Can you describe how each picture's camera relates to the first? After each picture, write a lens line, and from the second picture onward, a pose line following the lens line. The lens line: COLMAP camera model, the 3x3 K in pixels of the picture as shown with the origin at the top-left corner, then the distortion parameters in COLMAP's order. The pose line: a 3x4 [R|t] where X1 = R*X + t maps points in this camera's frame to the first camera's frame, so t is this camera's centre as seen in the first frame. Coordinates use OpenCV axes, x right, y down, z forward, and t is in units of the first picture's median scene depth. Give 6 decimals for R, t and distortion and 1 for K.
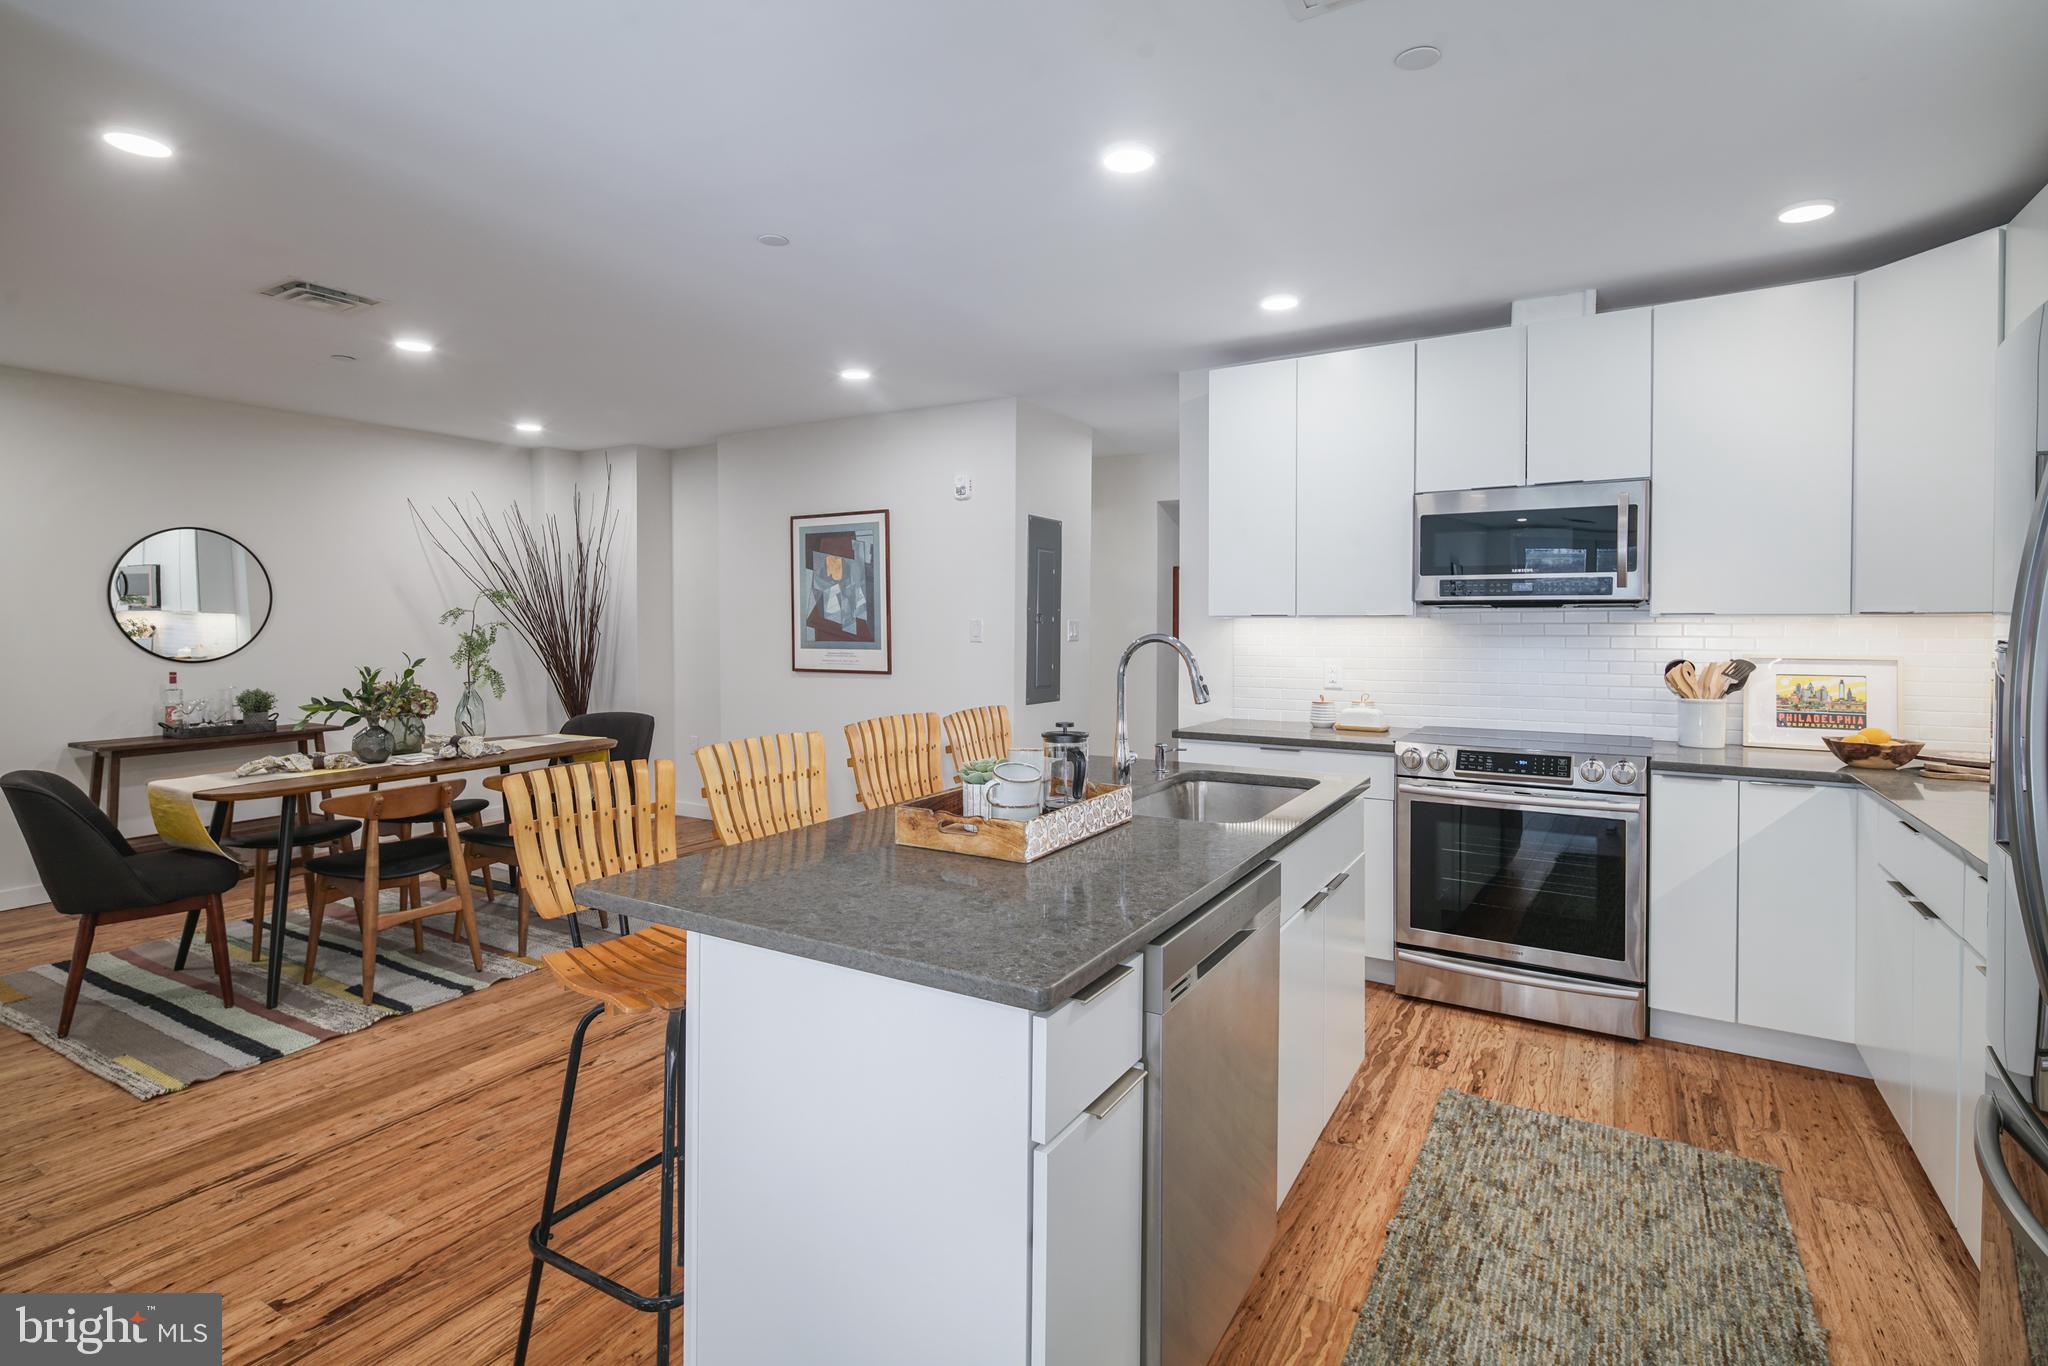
lens RADIAL K [[1003.1, 0, 1017.0], [0, 1003.1, 627.4], [0, 0, 1]] dist [0.002990, -0.002928]
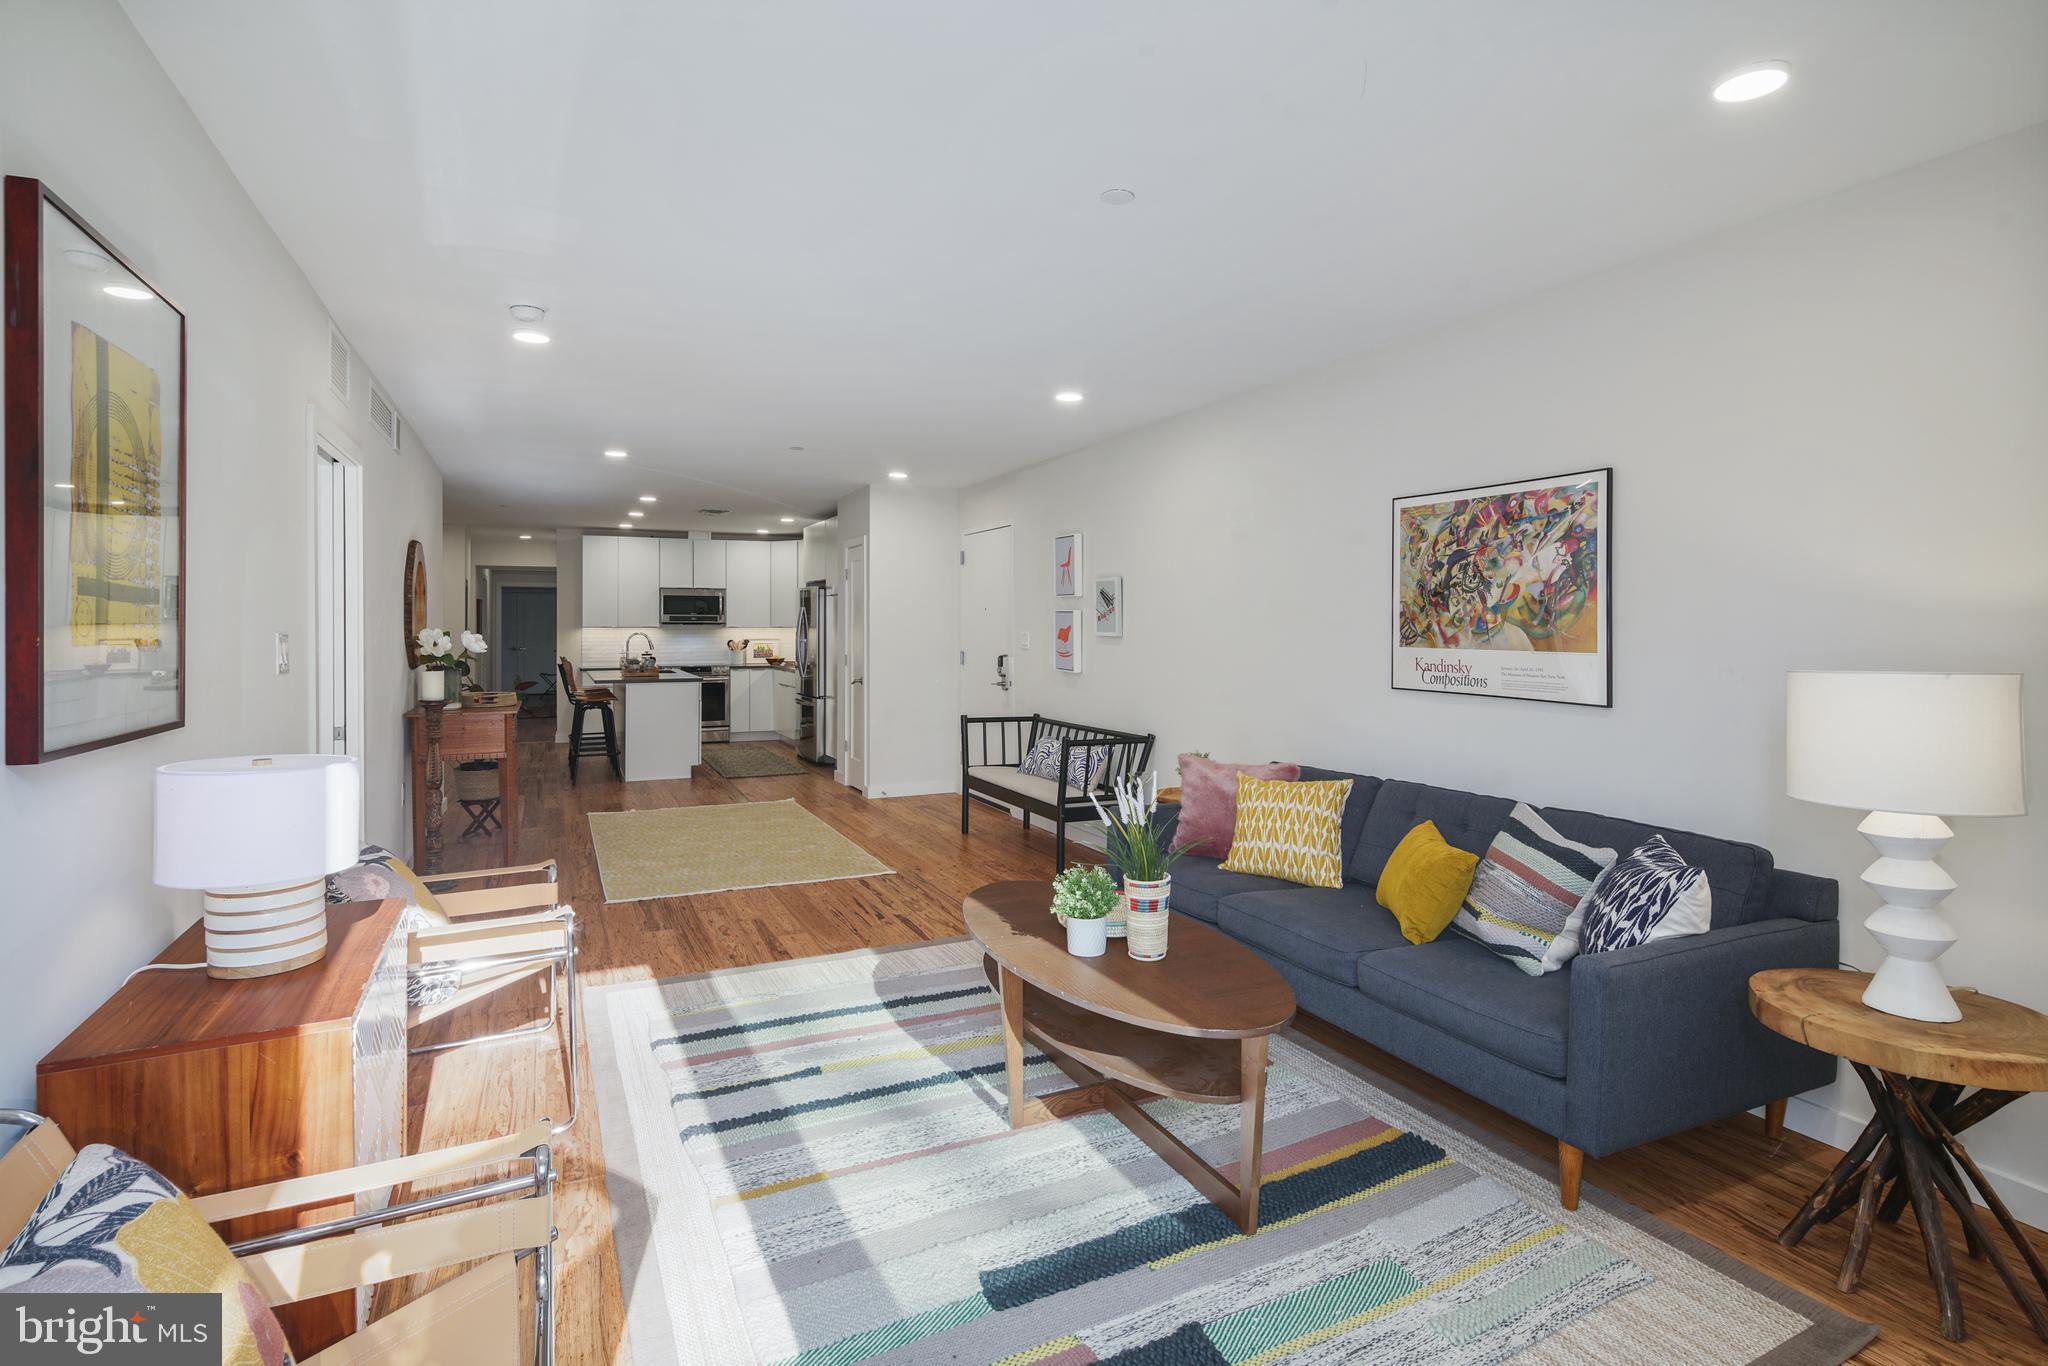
lens RADIAL K [[1003.1, 0, 1026.1], [0, 1003.1, 633.7], [0, 0, 1]] dist [0.002990, -0.002928]
pose [[0.546241, -0.004505, 0.837616, -1.751188], [0.003334, 0.999989, 0.003204, 0.002854], [-0.837621, 0.001043, 0.546250, -1.815173]]
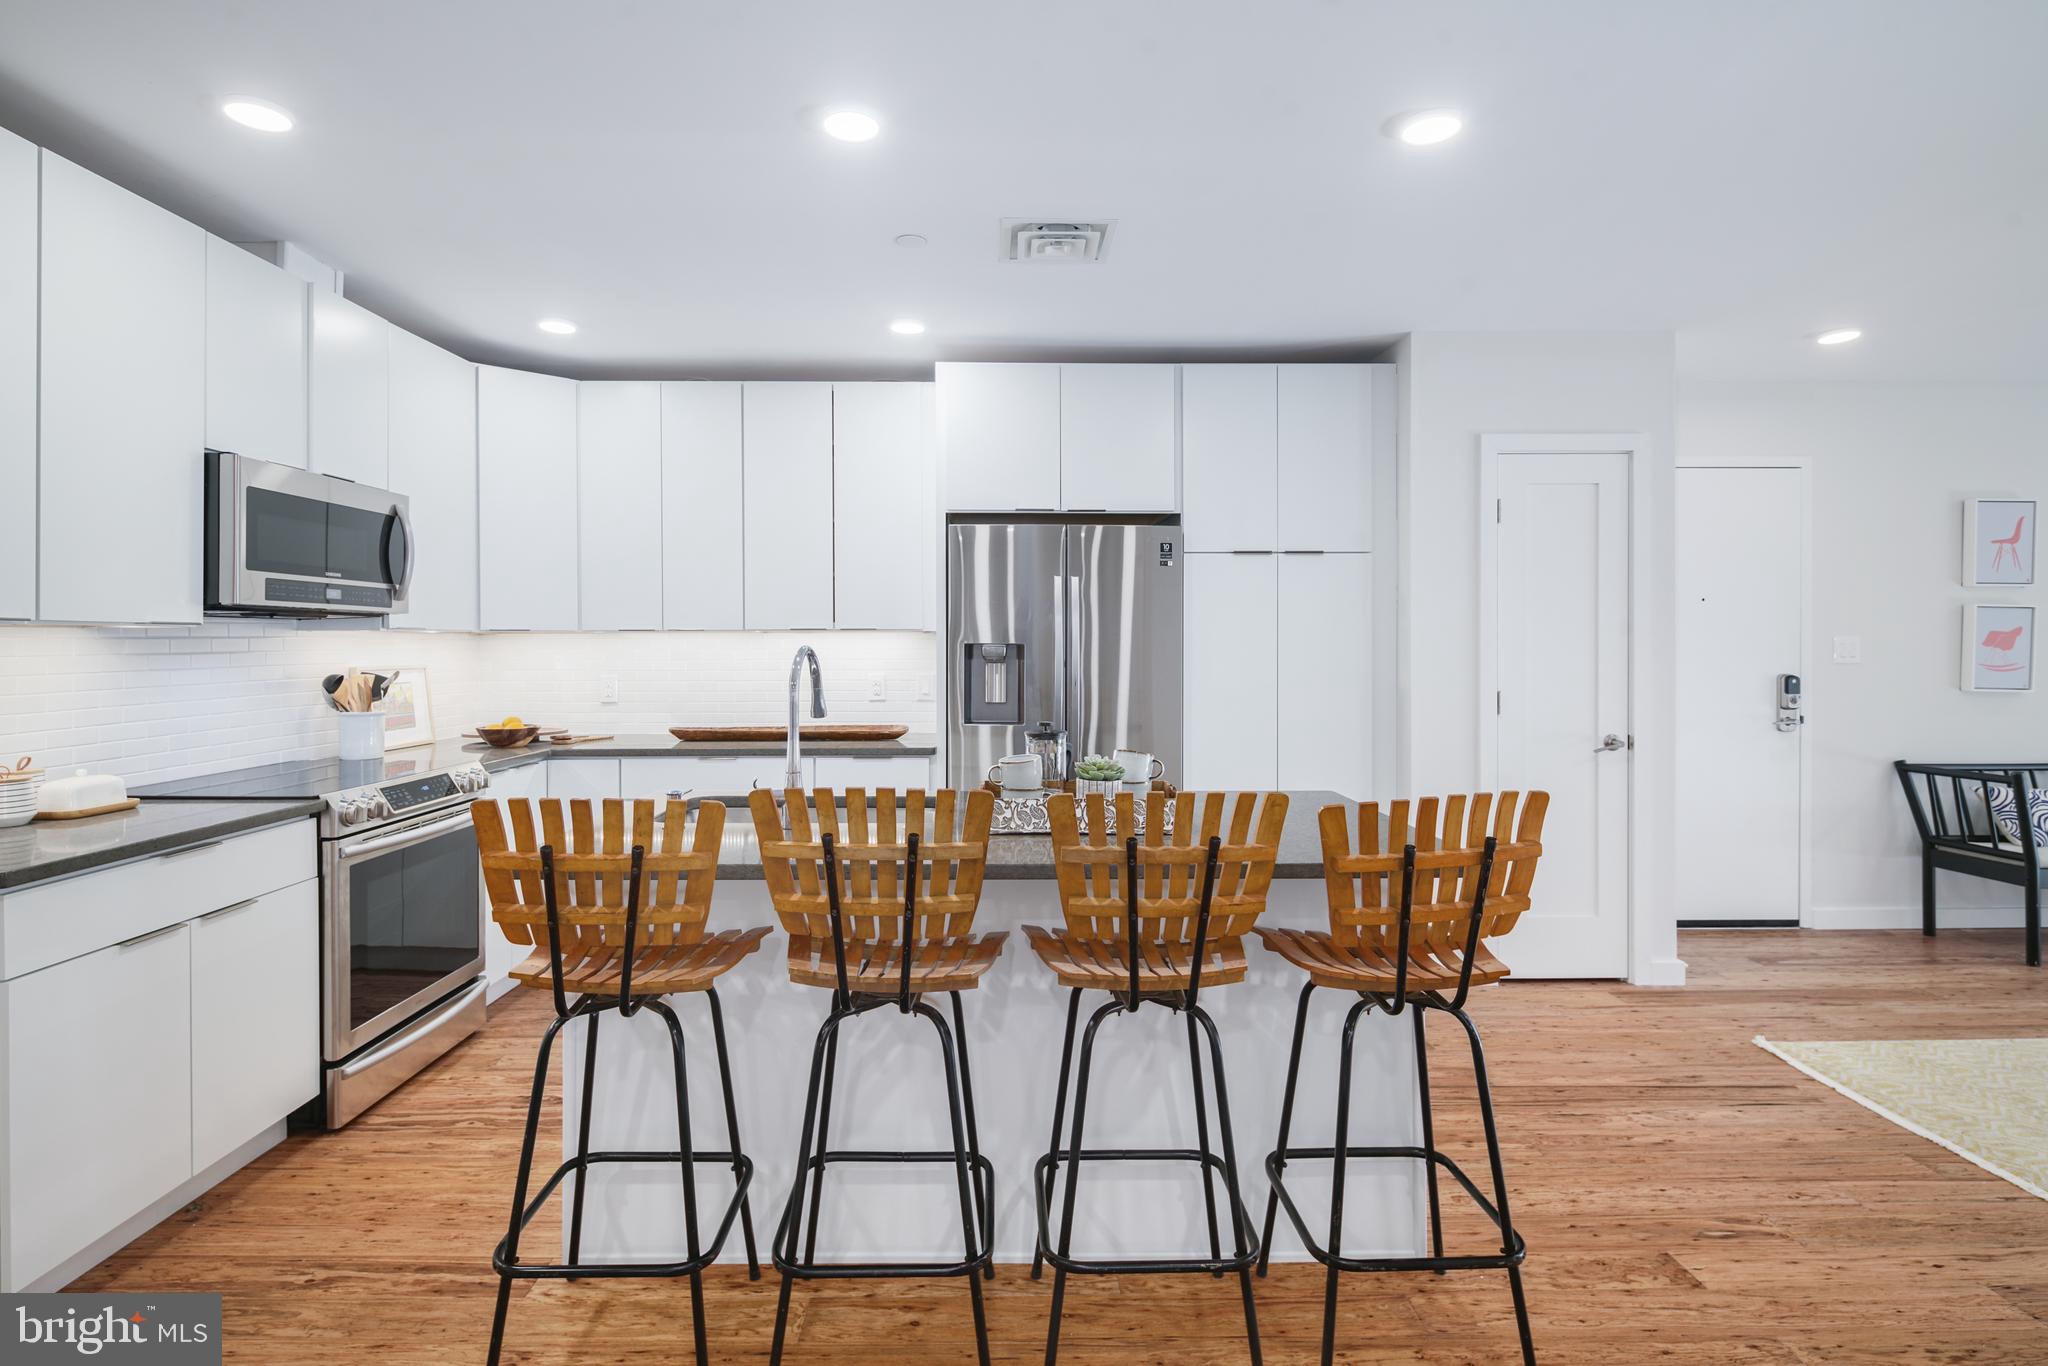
lens RADIAL K [[1003.1, 0, 1010.7], [0, 1003.1, 647.7], [0, 0, 1]] dist [0.002990, -0.002928]
pose [[-0.533958, -0.004631, 0.845498, -0.540307], [0.004822, 0.999952, 0.008522, 0.000829], [-0.845497, 0.008627, -0.533910, 1.004484]]
